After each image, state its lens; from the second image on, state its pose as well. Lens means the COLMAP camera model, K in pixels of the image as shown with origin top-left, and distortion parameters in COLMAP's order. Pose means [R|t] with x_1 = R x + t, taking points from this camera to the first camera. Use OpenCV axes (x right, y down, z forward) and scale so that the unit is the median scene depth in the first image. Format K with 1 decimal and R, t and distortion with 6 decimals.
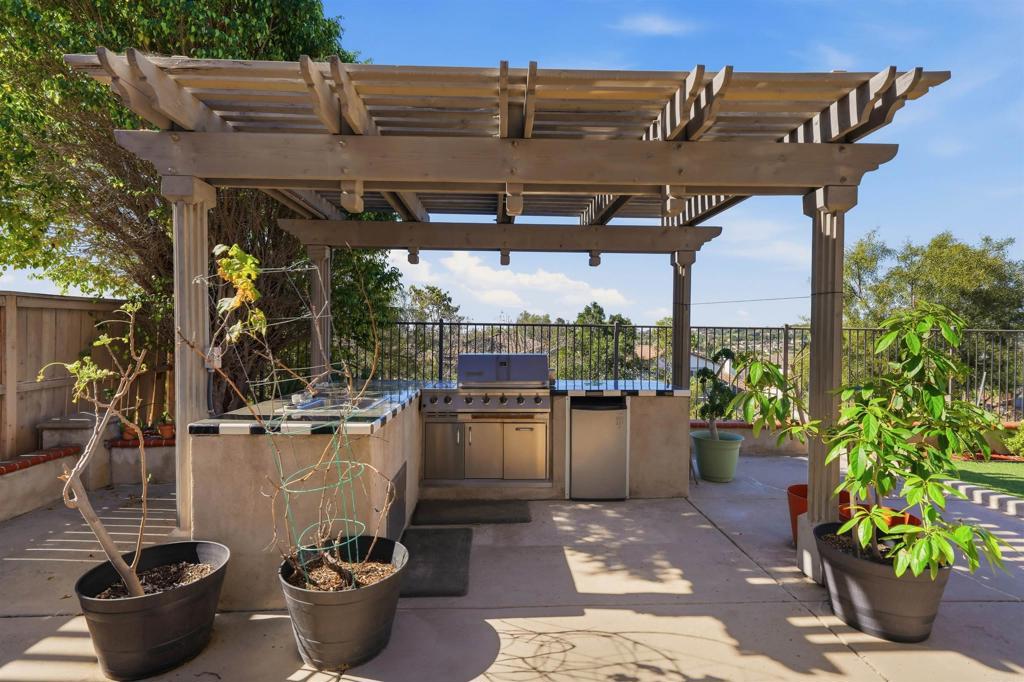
lens RADIAL K [[482.5, 0, 504.6], [0, 482.5, 346.6], [0, 0, 1]] dist [0.007964, 0.001000]
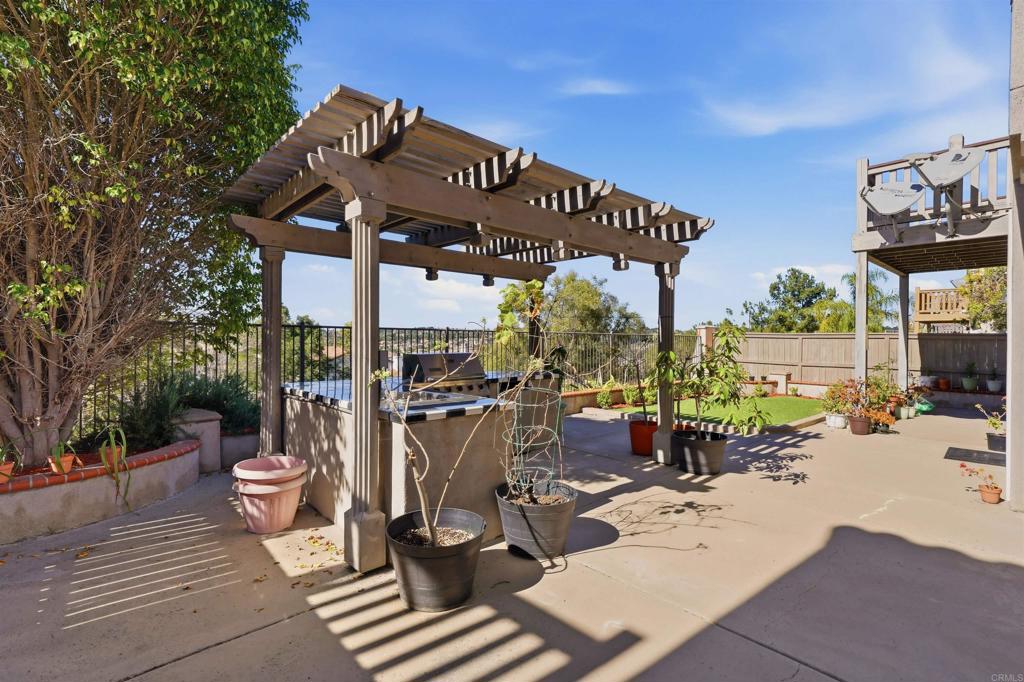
lens RADIAL K [[455.7, 0, 510.6], [0, 455.7, 340.2], [0, 0, 1]] dist [-0.002350, 0.001557]
pose [[0.768297, -0.005647, 0.640068, -0.917303], [0.014397, 0.999861, -0.008460, -0.006850], [-0.639931, 0.015714, 0.768272, -0.018918]]
